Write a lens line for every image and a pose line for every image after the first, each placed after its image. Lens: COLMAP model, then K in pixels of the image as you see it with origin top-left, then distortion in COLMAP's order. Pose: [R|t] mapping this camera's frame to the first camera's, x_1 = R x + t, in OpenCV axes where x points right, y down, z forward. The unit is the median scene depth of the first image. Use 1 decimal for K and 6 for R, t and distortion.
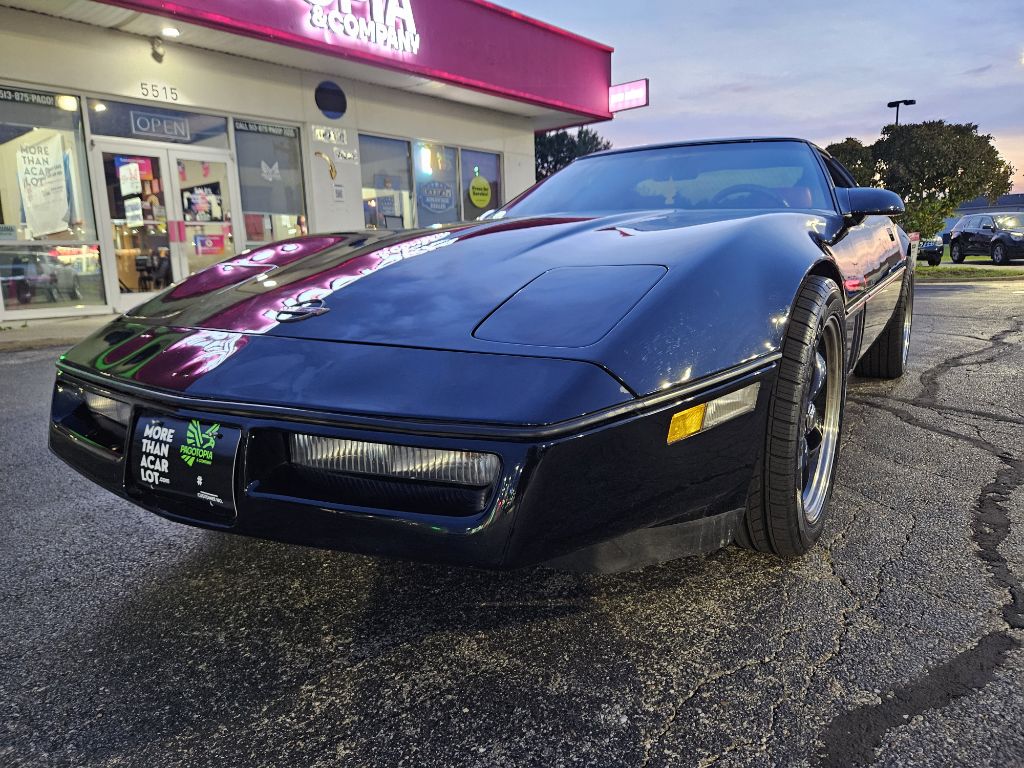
lens RADIAL K [[694.8, 0, 513.7], [0, 694.8, 376.9], [0, 0, 1]] dist [0.045593, -0.039318]
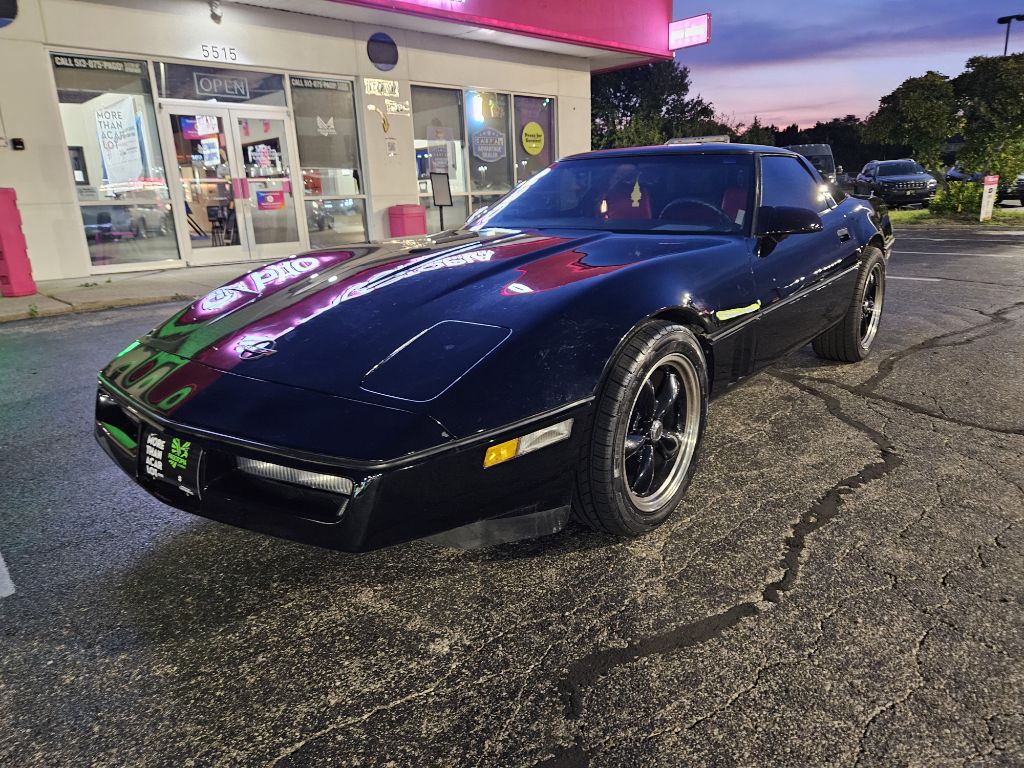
lens RADIAL K [[694.8, 0, 520.3], [0, 694.8, 388.1], [0, 0, 1]] dist [0.045593, -0.039318]
pose [[0.995325, 0.021914, -0.094059, 0.162458], [-0.011545, 0.993931, 0.109395, -0.085794], [0.095886, -0.107798, 0.989538, -0.150044]]
